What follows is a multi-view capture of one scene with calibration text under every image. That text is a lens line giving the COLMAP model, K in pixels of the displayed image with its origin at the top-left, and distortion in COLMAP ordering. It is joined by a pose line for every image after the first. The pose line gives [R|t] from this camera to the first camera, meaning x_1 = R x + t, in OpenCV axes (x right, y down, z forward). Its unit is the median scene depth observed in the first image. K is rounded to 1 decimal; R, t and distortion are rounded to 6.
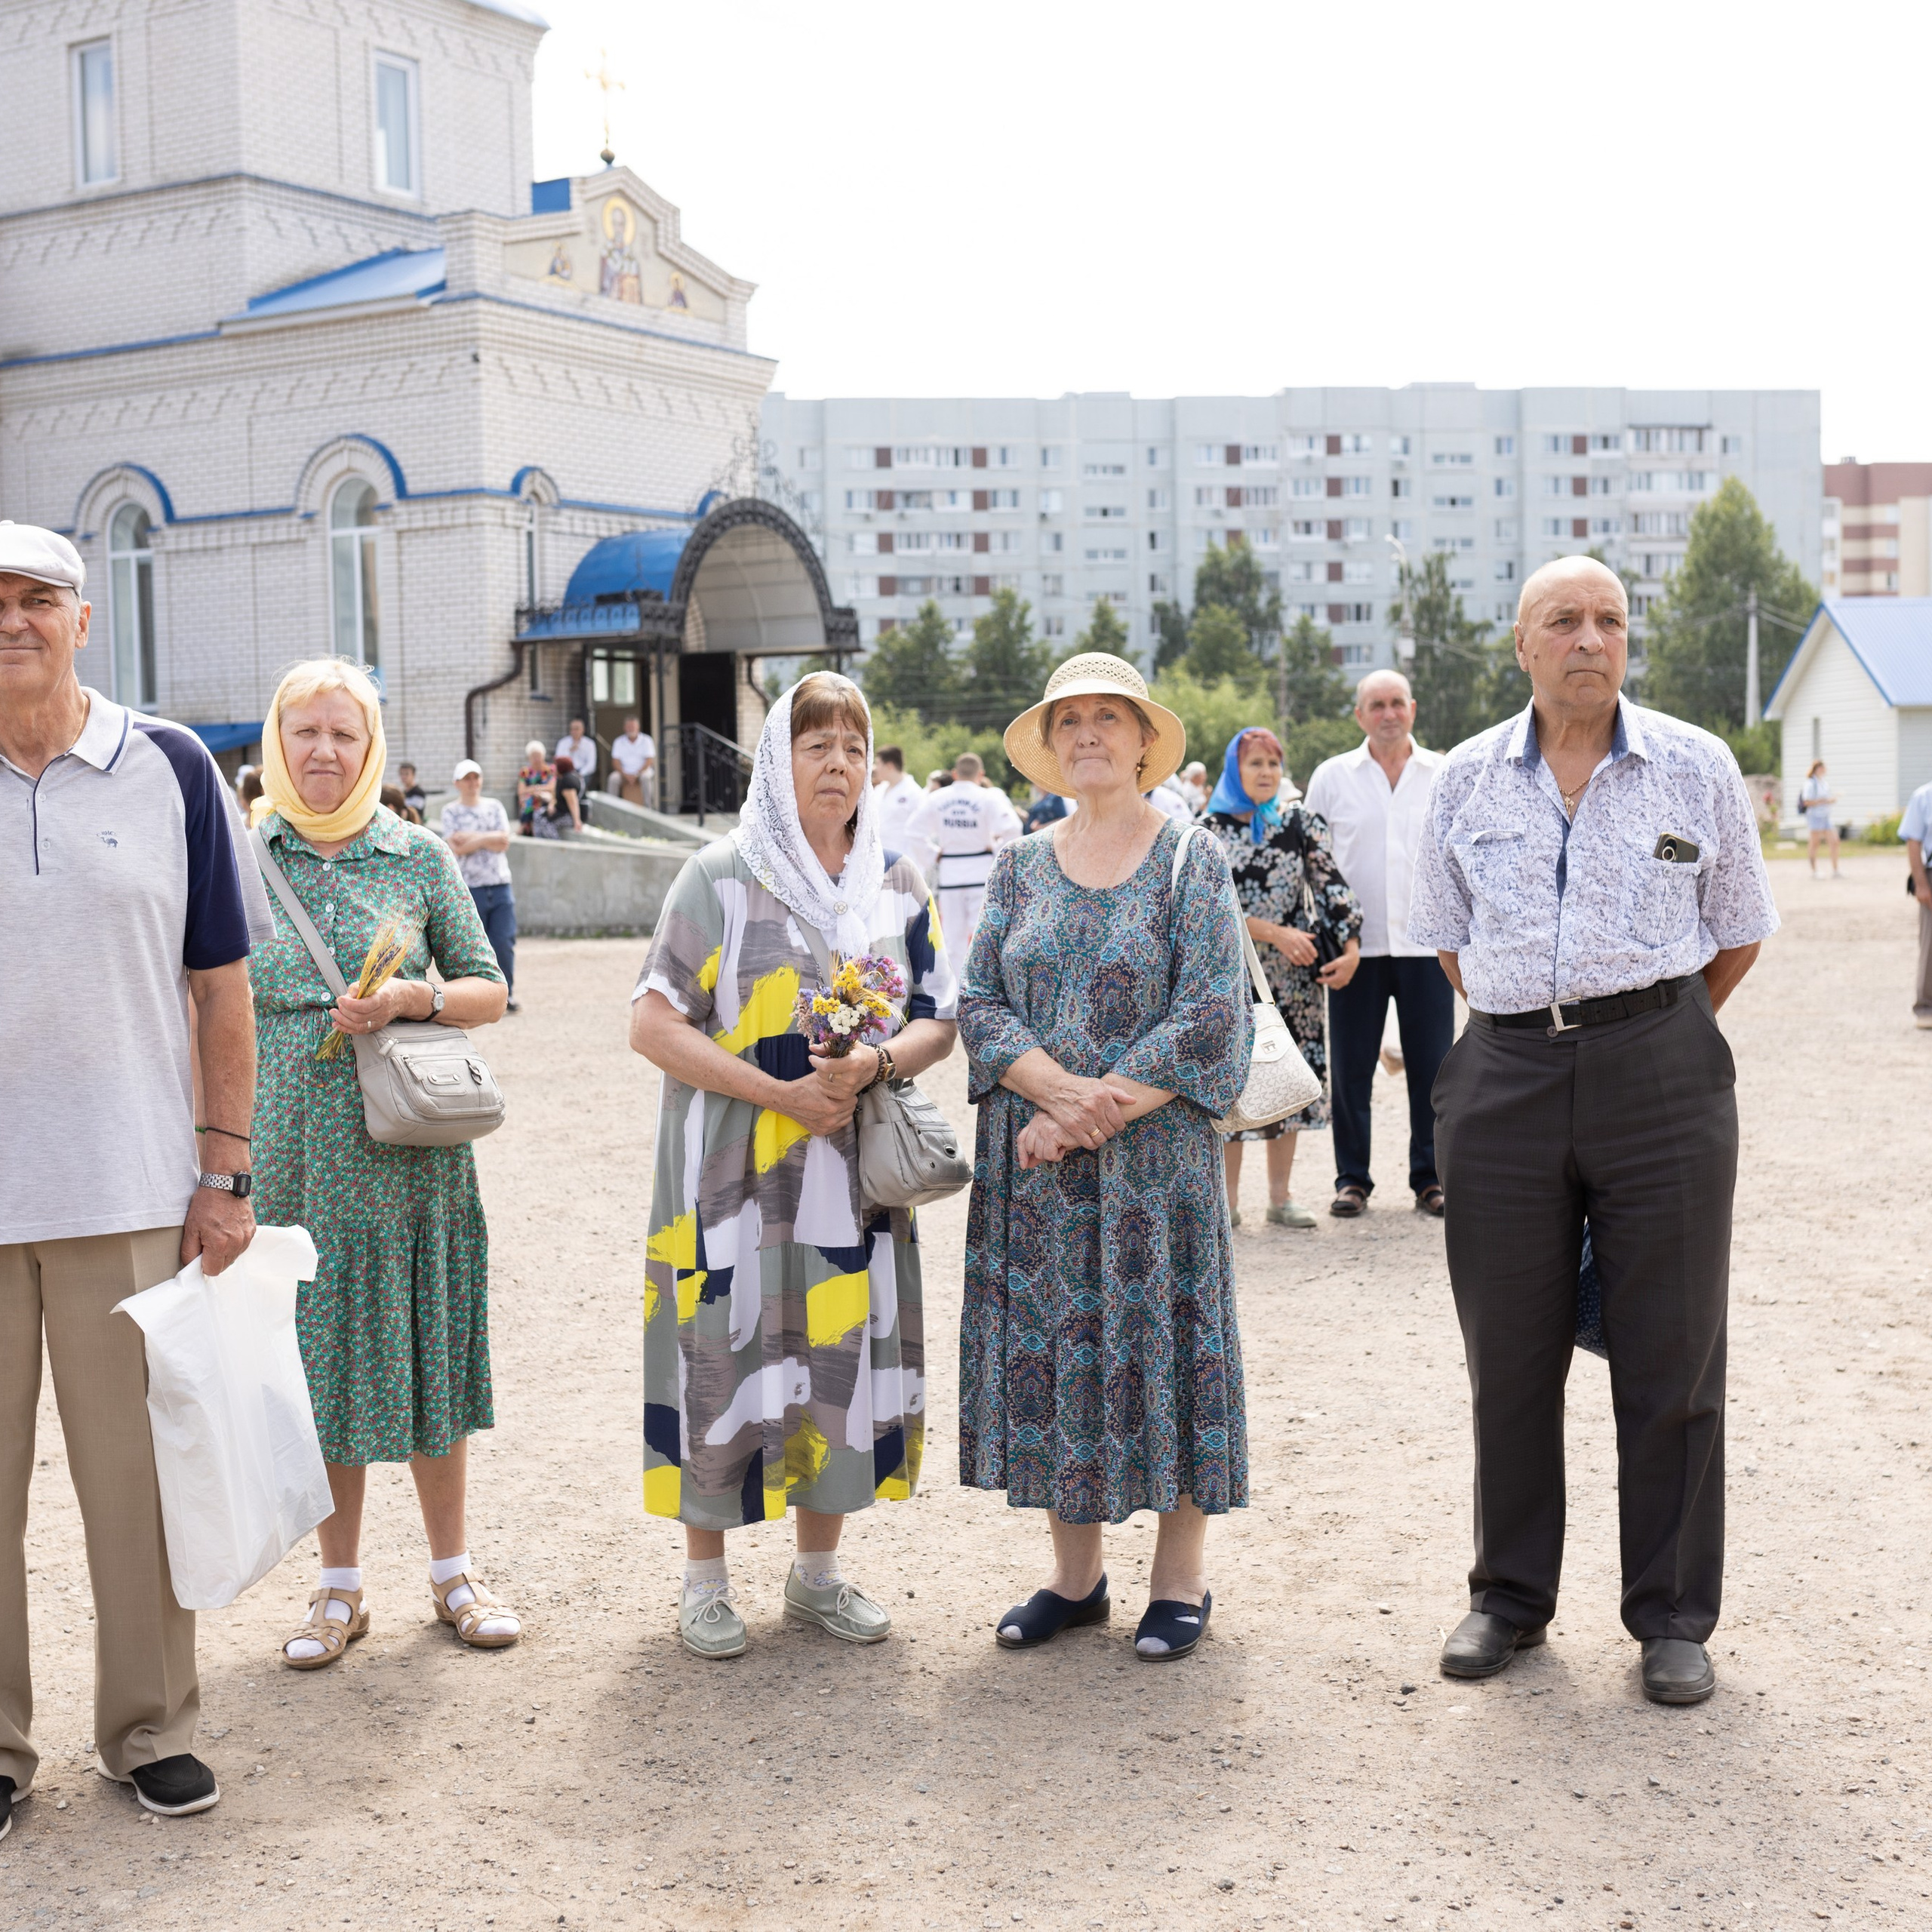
lens RADIAL K [[2753.6, 0, 966.0], [0, 2753.6, 966.0], [0, 0, 1]] dist [-0.000344, -0.000803]
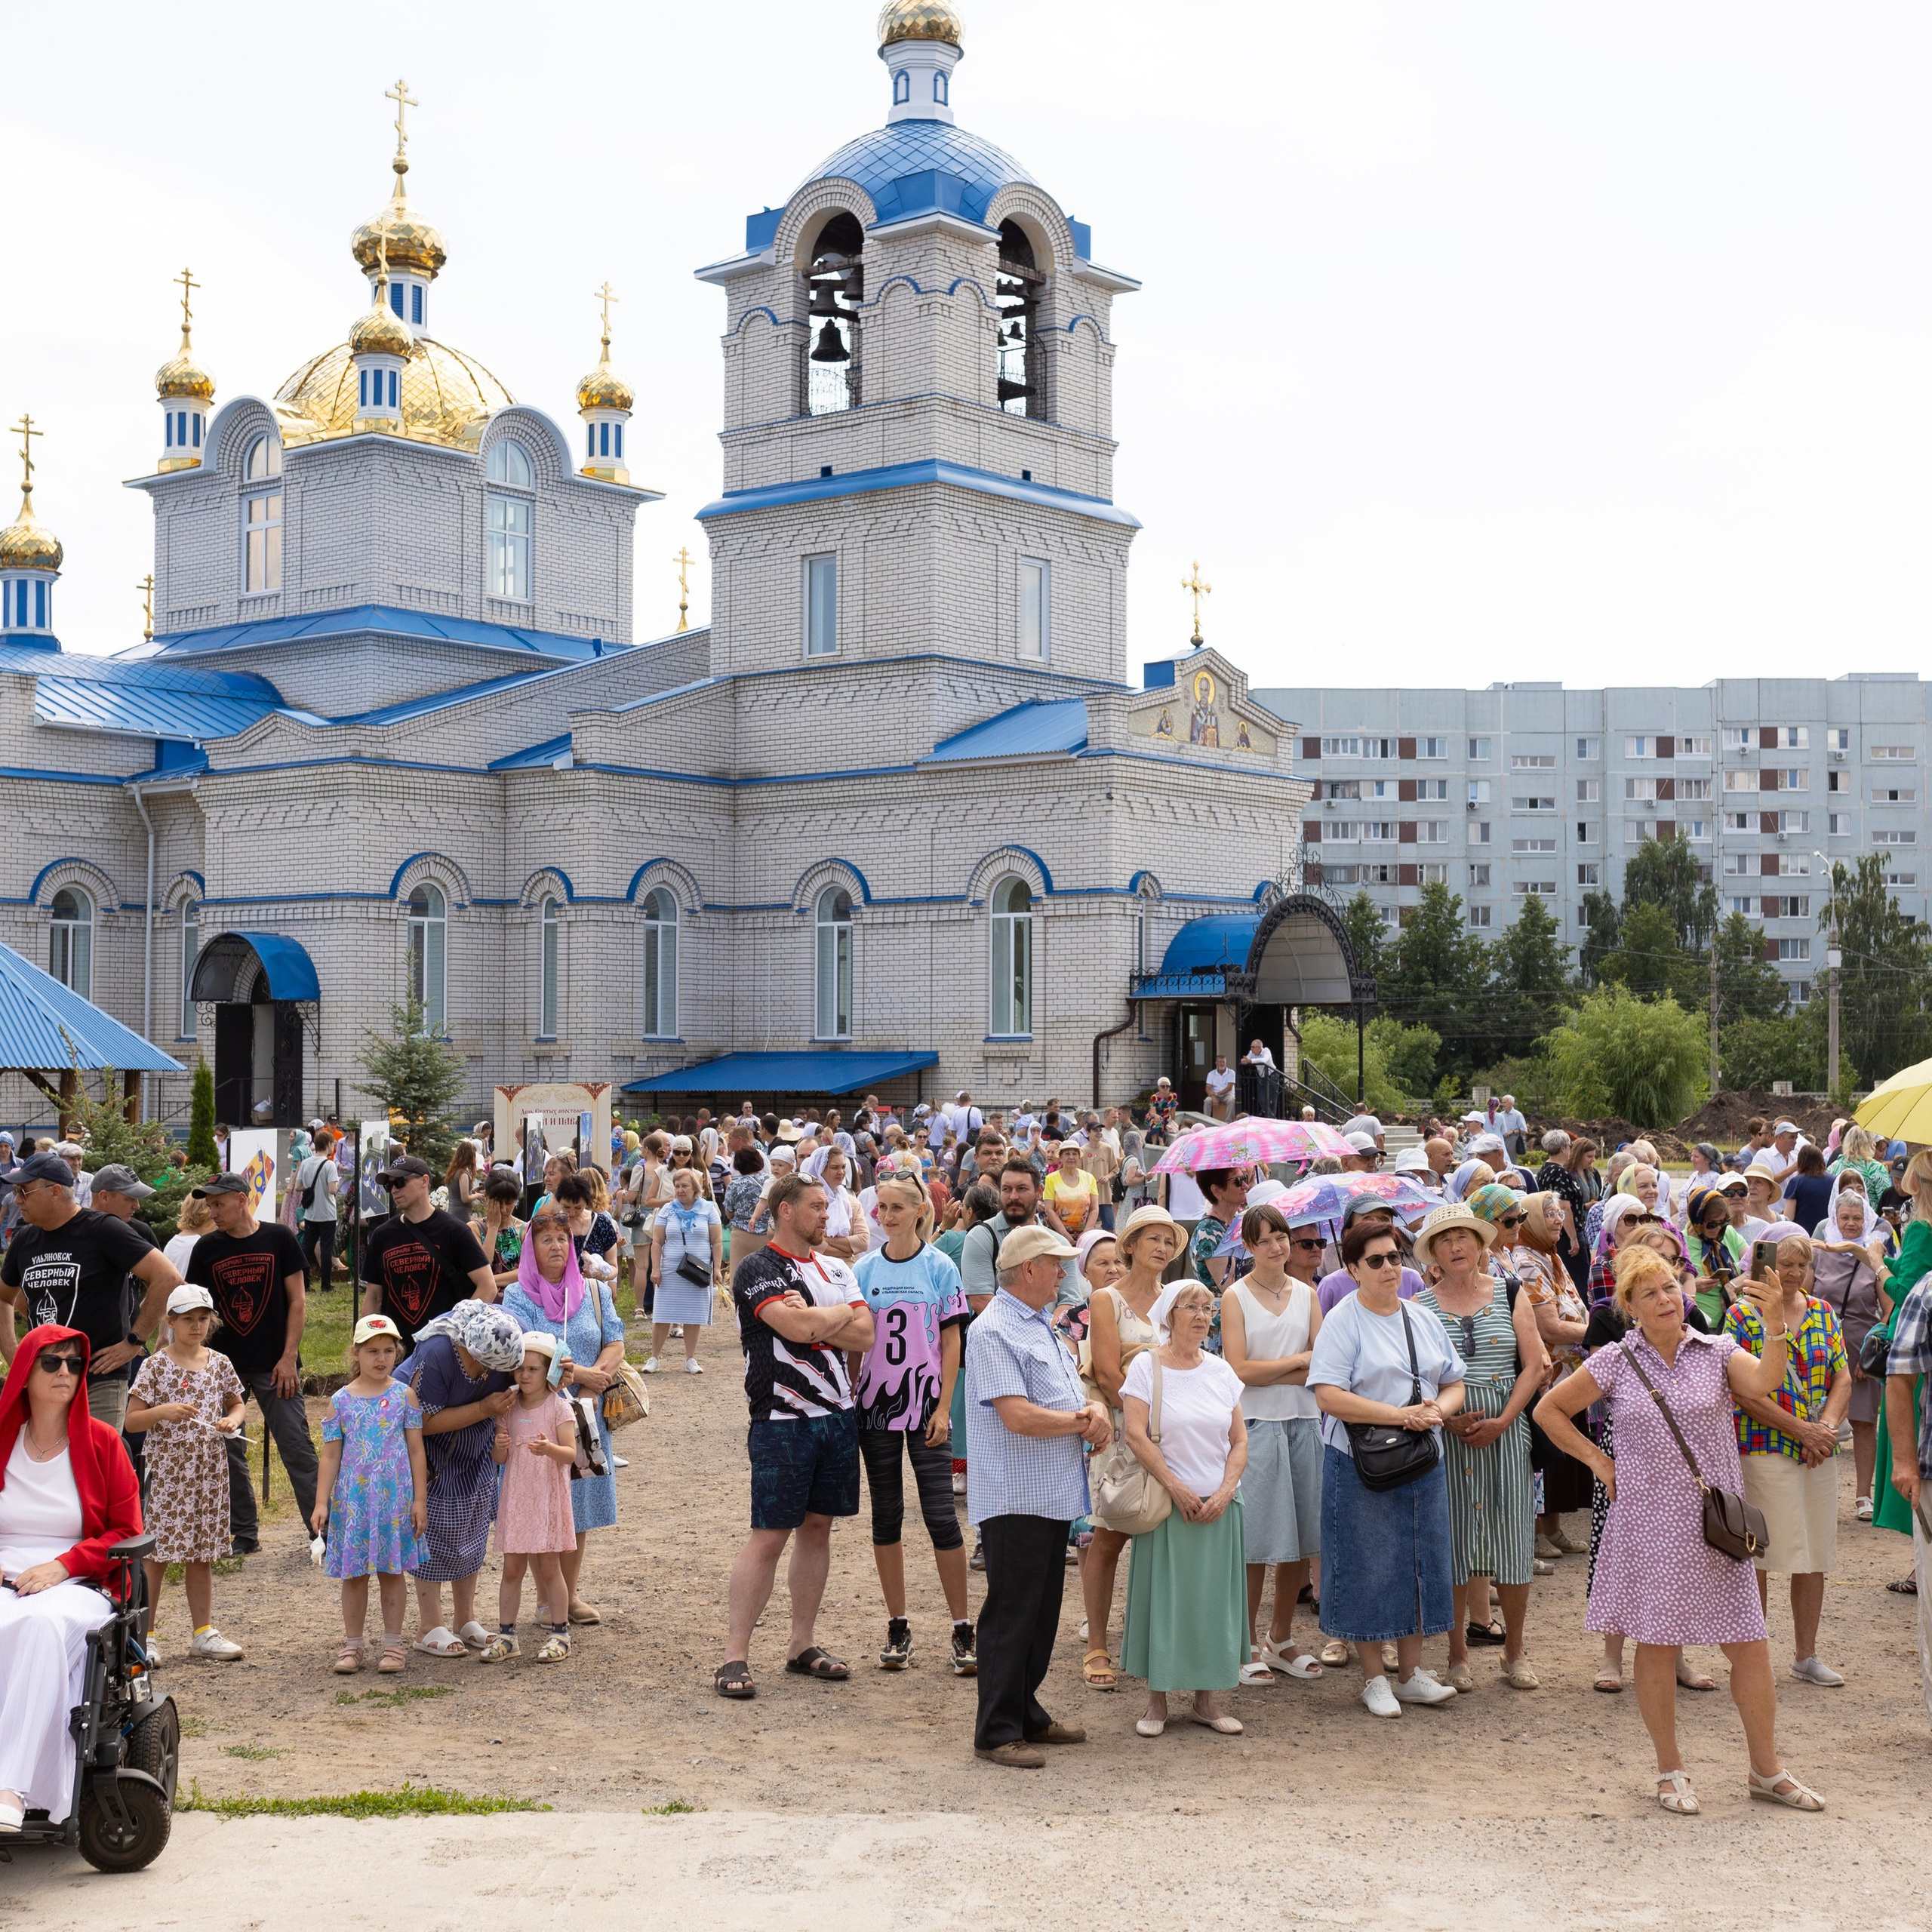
lens RADIAL K [[3010.3, 0, 966.0], [0, 3010.3, 966.0], [0, 0, 1]] dist [-0.013659, 0.049300]
pose [[0.991249, 0.015485, -0.131097, -0.044225], [-0.027916, 0.995226, -0.093522, 0.007571], [0.129023, 0.096363, 0.986948, -0.447922]]
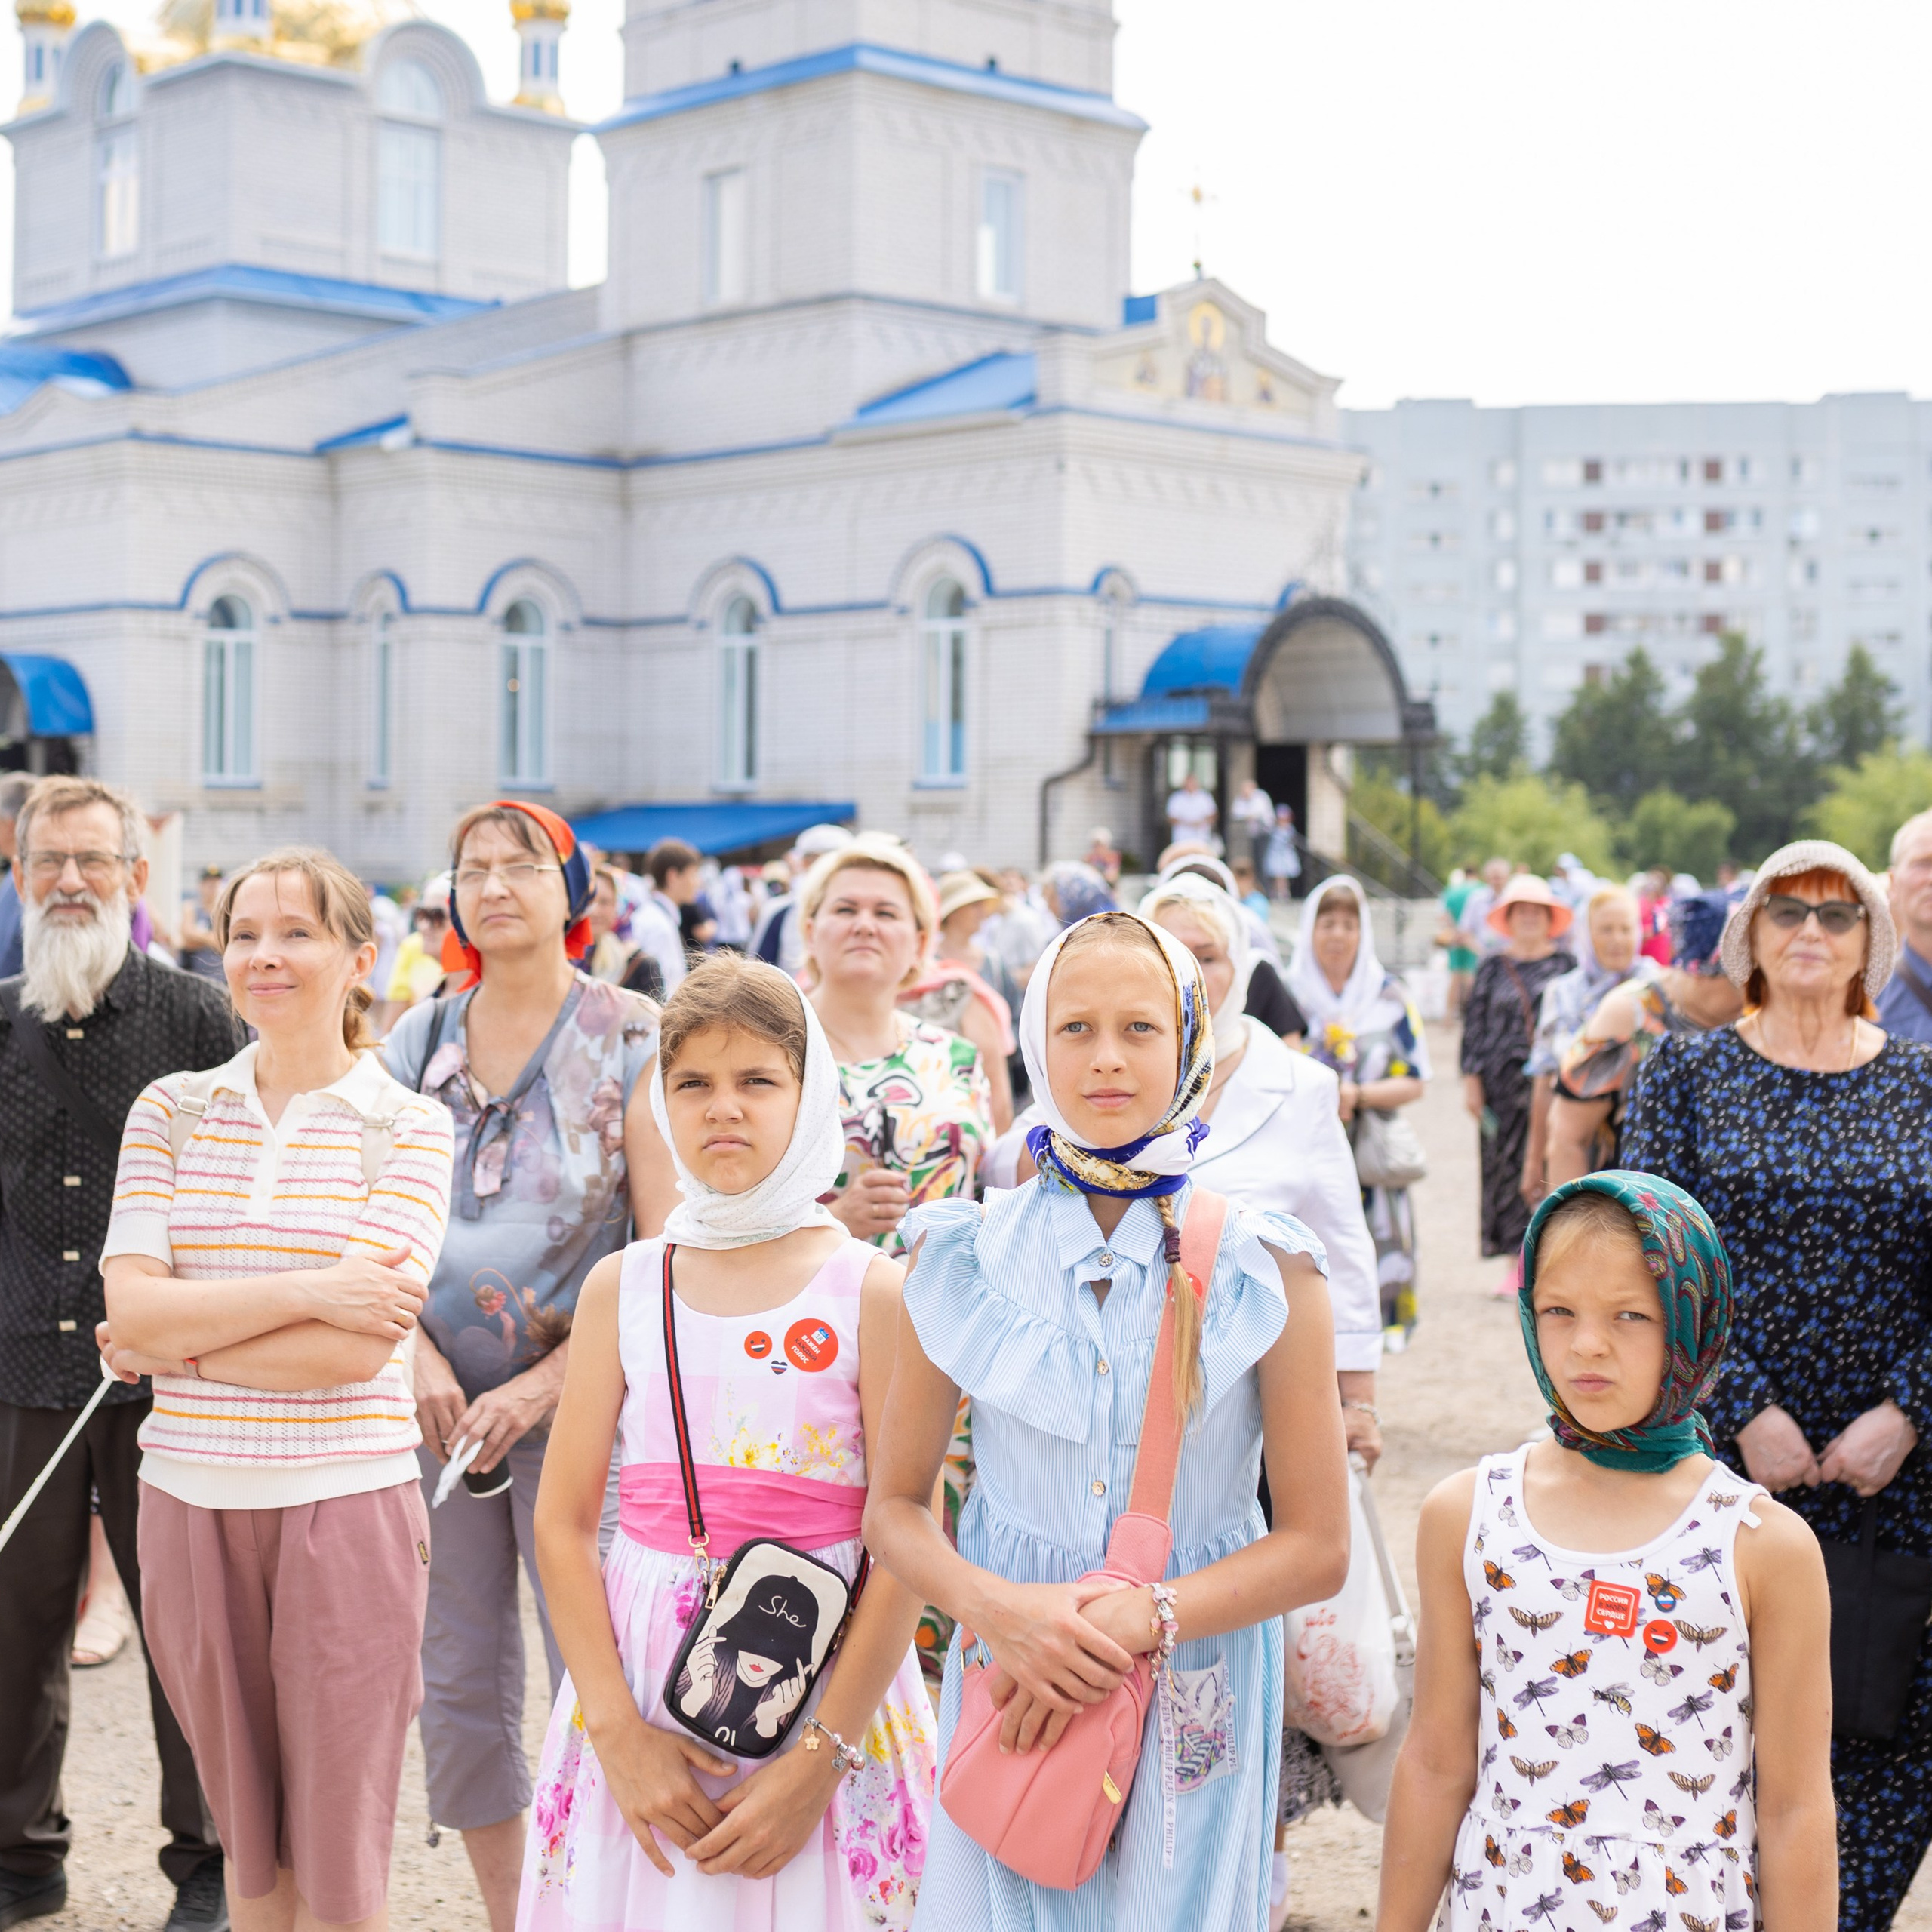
lens RADIAL K [[3356.3, 0, 634.7], [0, 3356.3, 763.8], [0, 0, 1]] dist [0.008561, -0.029117]
pose [[0.949810, 0.018655, -0.312270, 0.064038], [-0.046372, 0.995588, -0.081569, 0.005336], [0.309370, 0.091956, 0.946485, -0.235369]]
